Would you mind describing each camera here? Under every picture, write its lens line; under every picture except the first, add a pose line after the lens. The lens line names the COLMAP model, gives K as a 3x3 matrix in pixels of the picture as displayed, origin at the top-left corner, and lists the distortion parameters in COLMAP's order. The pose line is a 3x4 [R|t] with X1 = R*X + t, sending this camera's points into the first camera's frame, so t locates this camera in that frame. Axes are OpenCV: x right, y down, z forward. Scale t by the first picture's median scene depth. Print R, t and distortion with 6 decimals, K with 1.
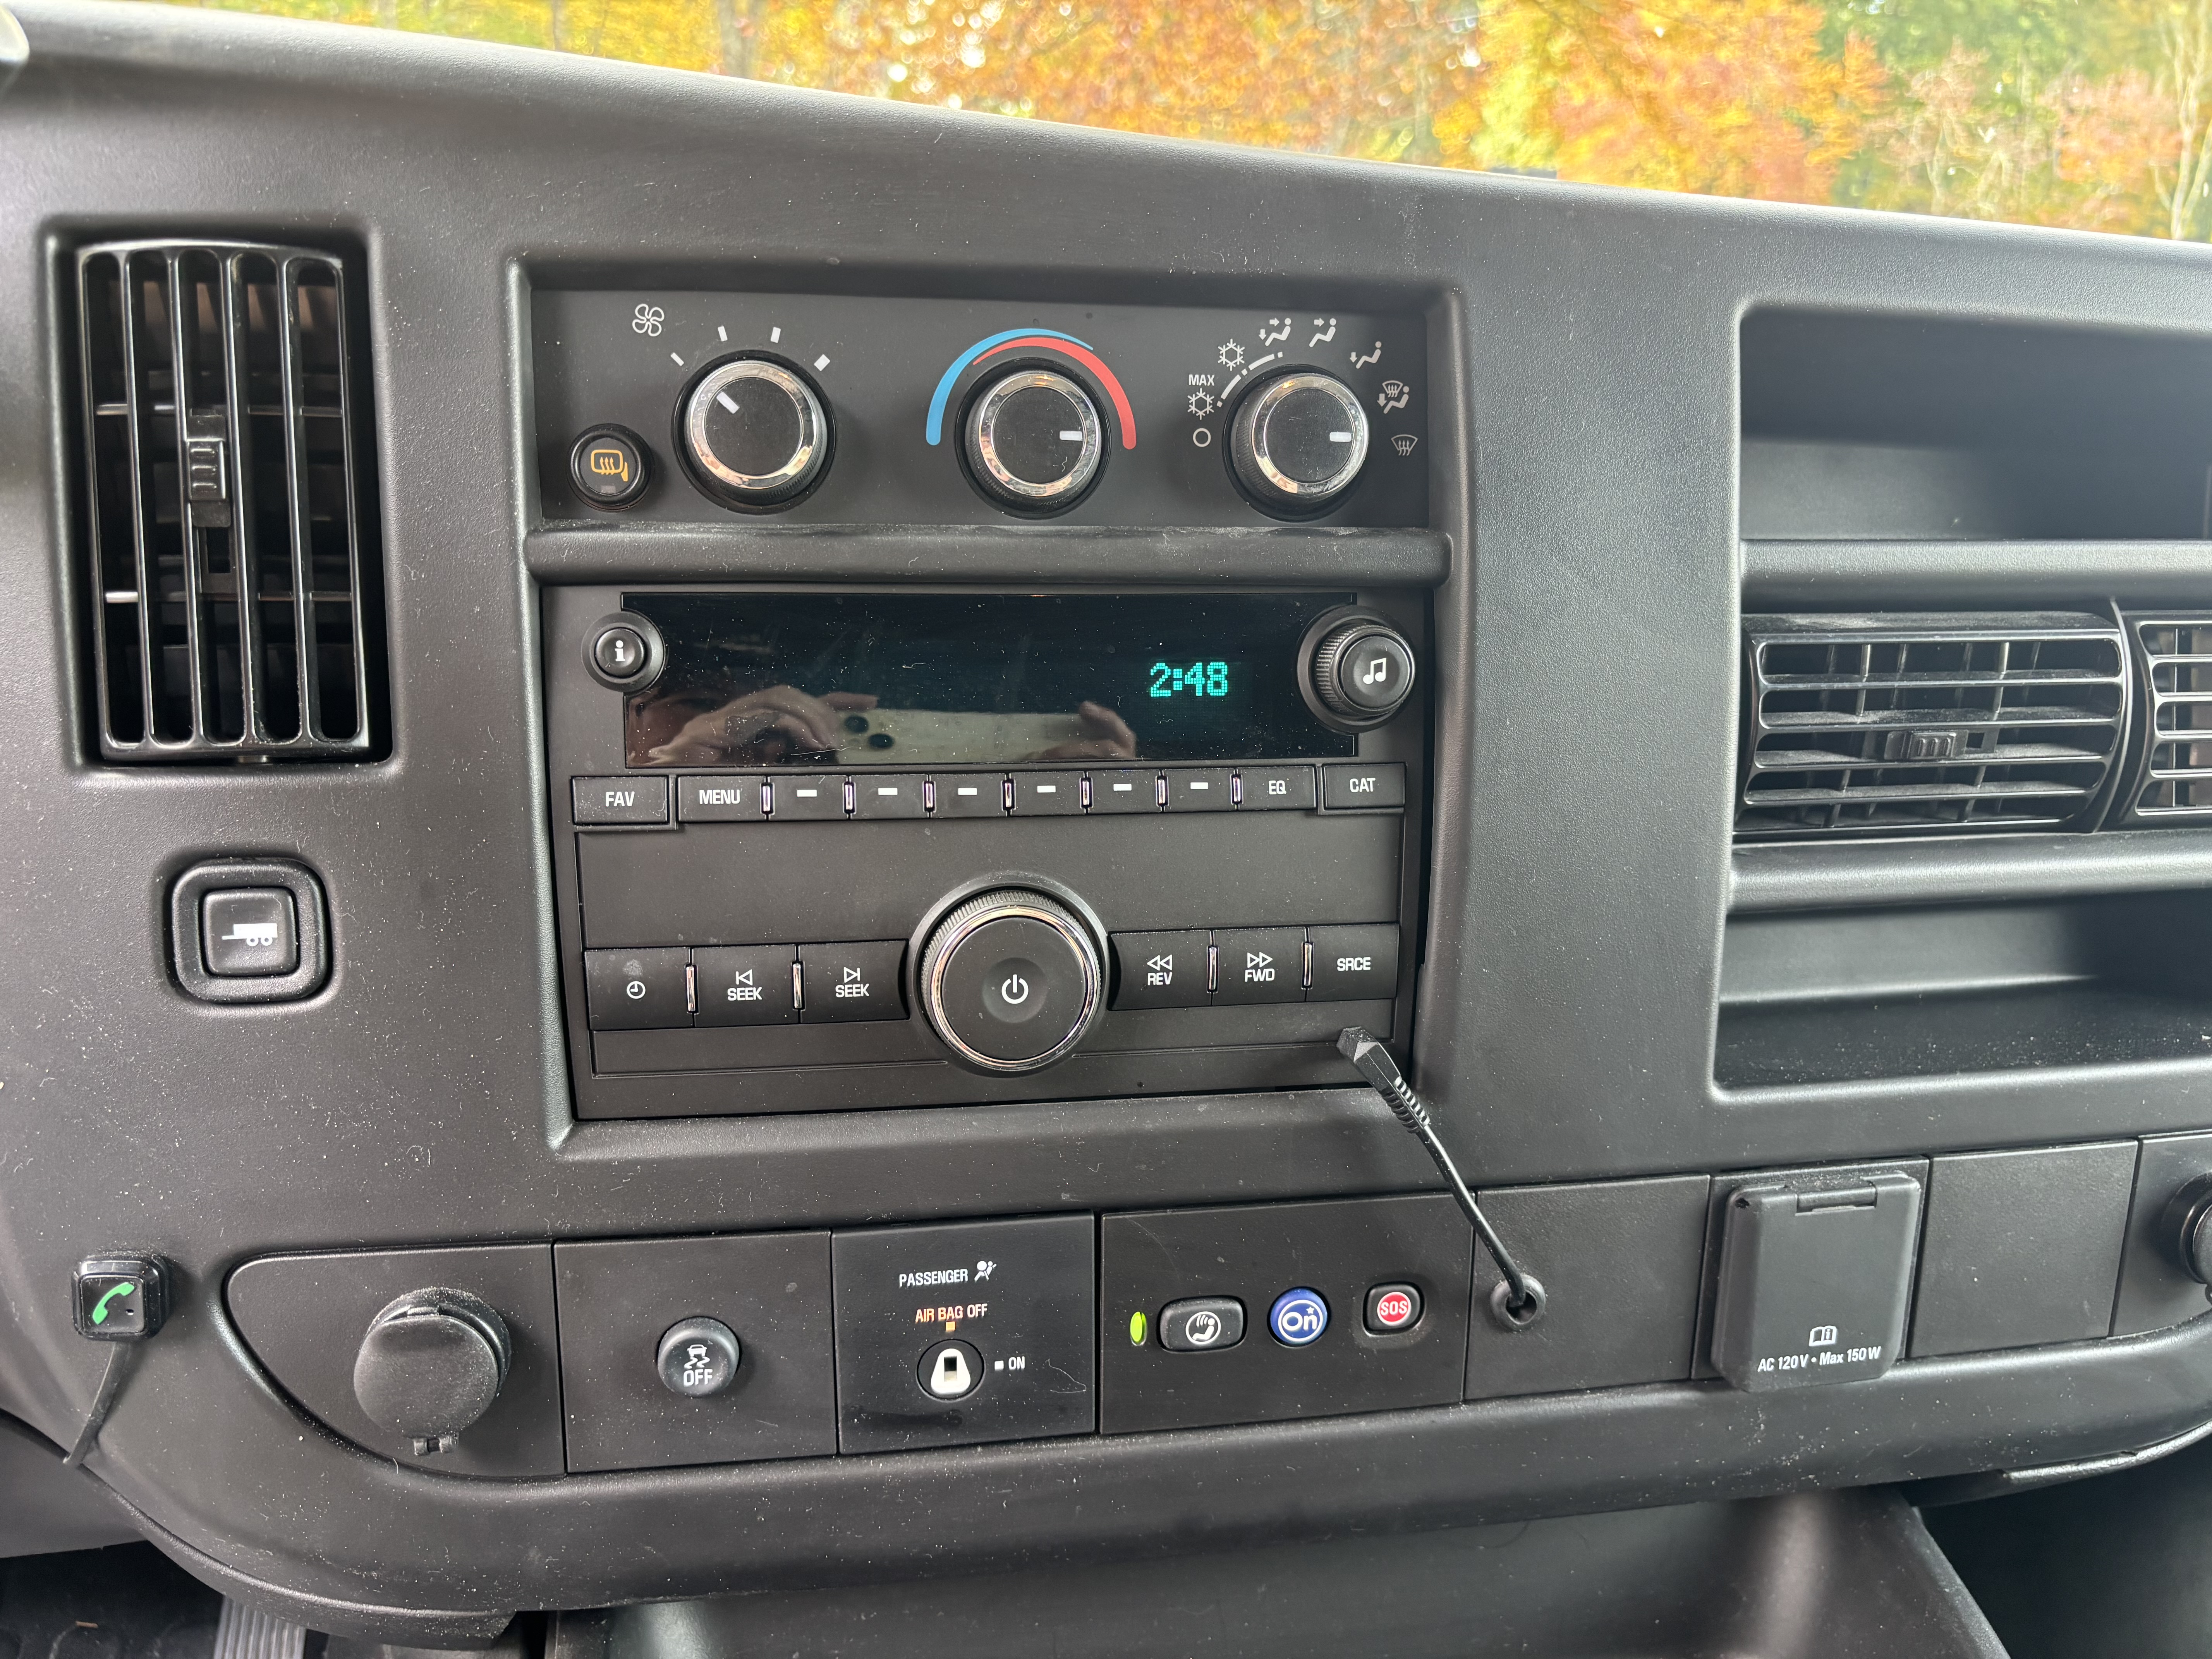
lens RADIAL K [[1811.5, 0, 1106.0], [0, 1811.5, 829.5], [0, 0, 1]] dist [-0.003340, -0.100887]
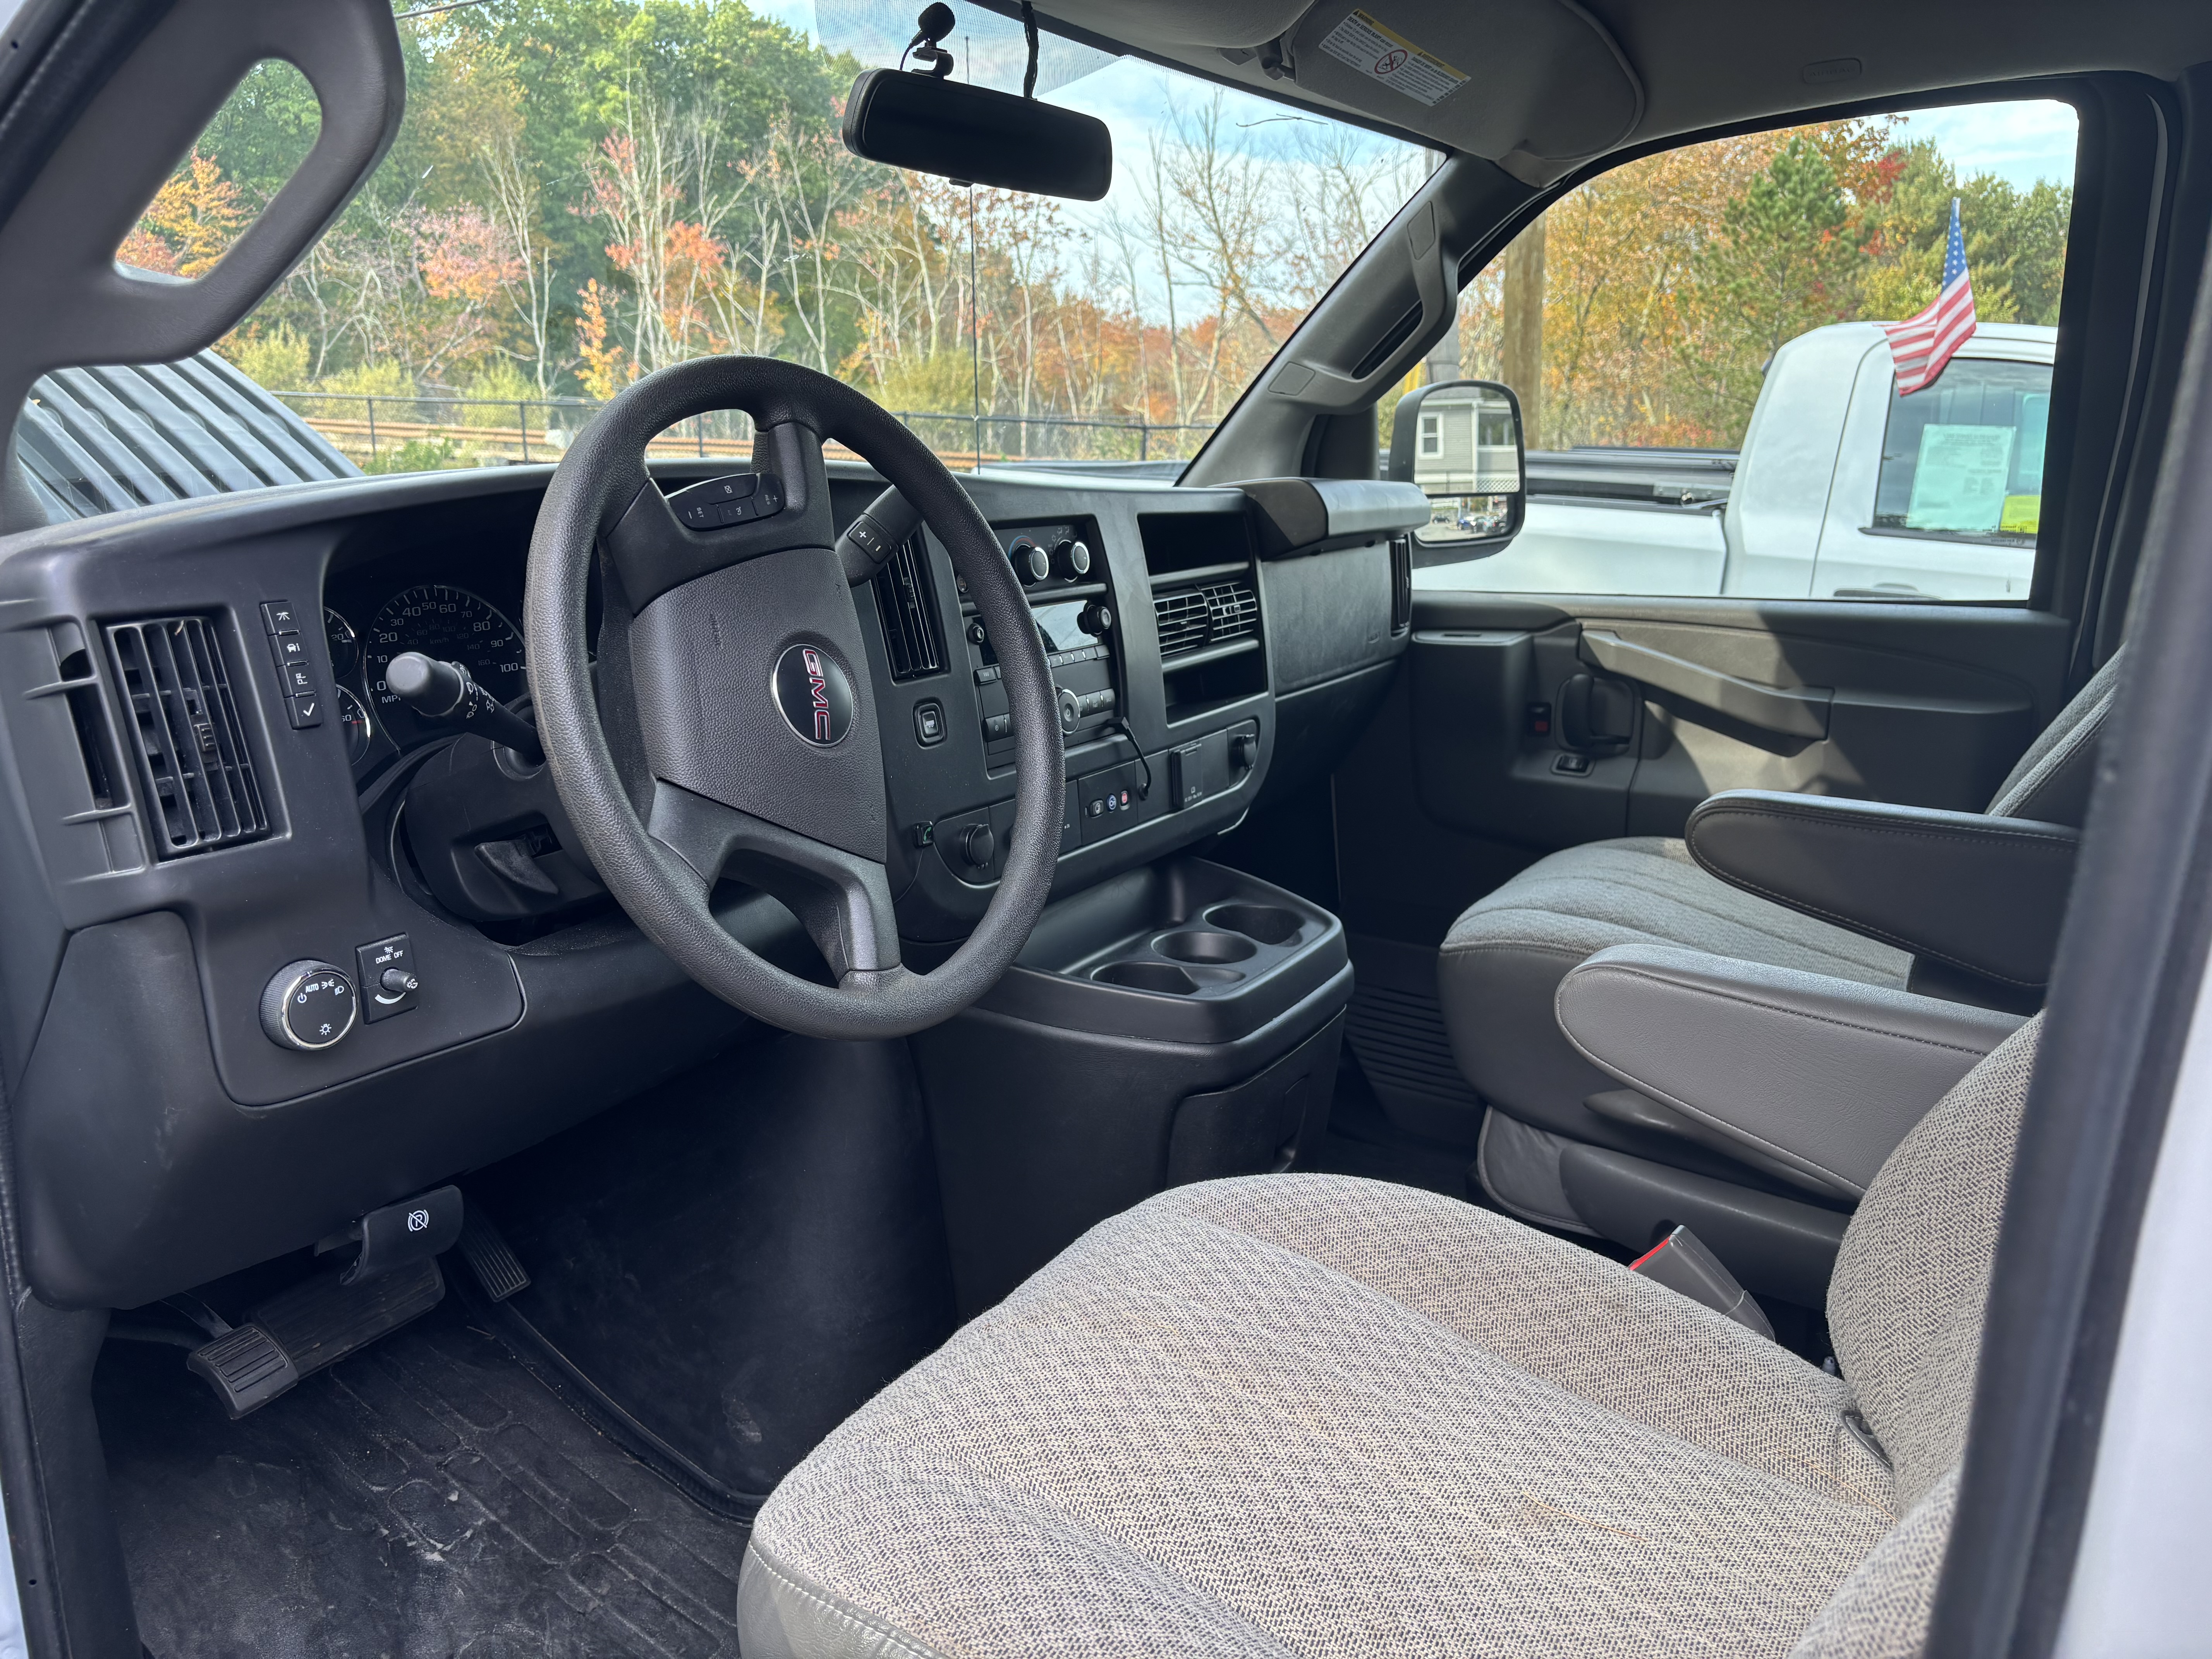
lens RADIAL K [[1705.7, 0, 1106.0], [0, 1705.7, 829.5], [0, 0, 1]] dist [0.040156, -0.012708]
pose [[0.639020, -0.190742, 0.745165, -2.319196], [0.217275, 0.974074, 0.063011, 0.104208], [-0.737865, 0.121641, 0.663896, -1.163439]]
